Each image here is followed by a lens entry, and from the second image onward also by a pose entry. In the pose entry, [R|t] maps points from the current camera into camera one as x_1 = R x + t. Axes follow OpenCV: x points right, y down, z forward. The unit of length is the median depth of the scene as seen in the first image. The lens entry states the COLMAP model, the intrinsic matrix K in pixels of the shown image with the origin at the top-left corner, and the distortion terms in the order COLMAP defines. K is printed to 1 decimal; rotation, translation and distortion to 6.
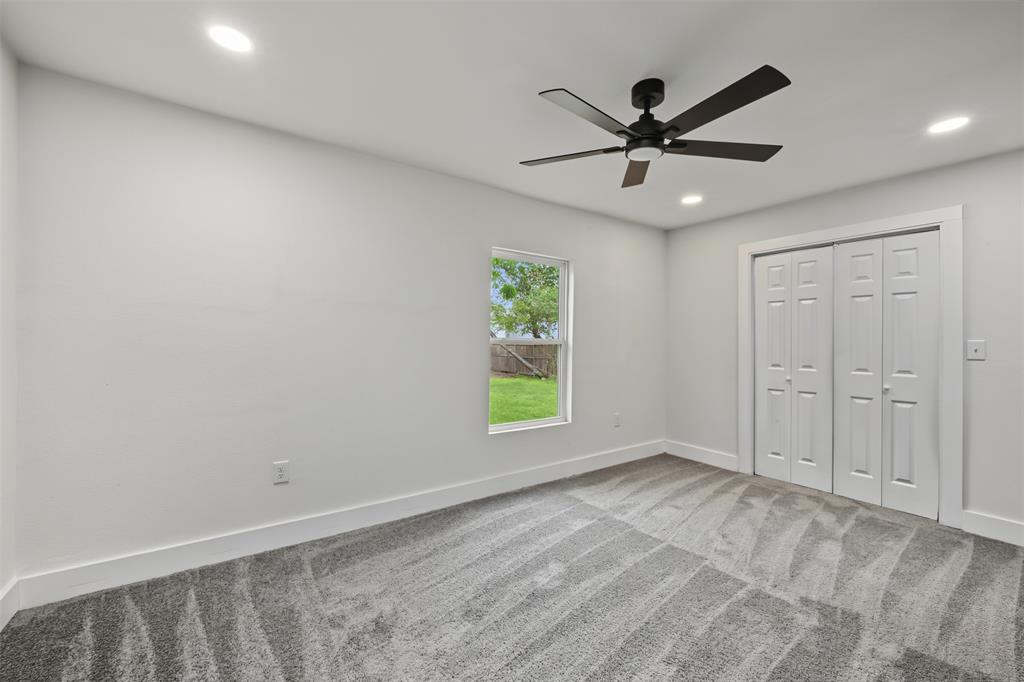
lens RADIAL K [[420.8, 0, 512.0], [0, 420.8, 341.0], [0, 0, 1]] dist [0.000428, -0.000056]
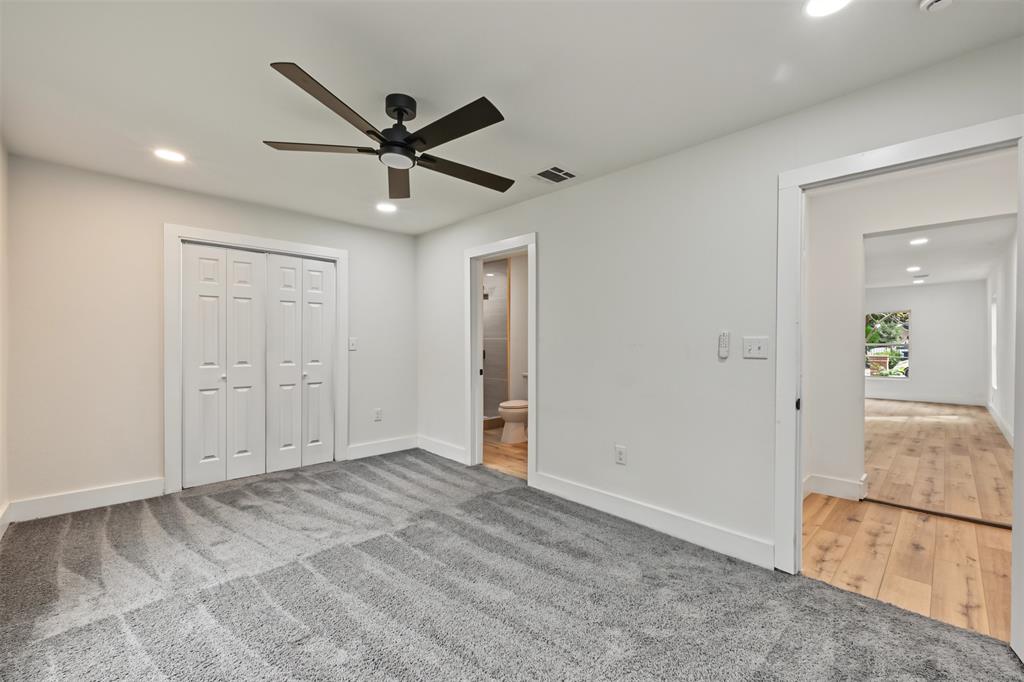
lens RADIAL K [[420.8, 0, 512.0], [0, 420.8, 341.0], [0, 0, 1]] dist [0.000428, -0.000056]
pose [[-0.152468, -0.003718, 0.988301, -0.498778], [-0.002774, 0.999991, 0.003334, 0.002182], [-0.988305, -0.002233, -0.152477, 0.570776]]
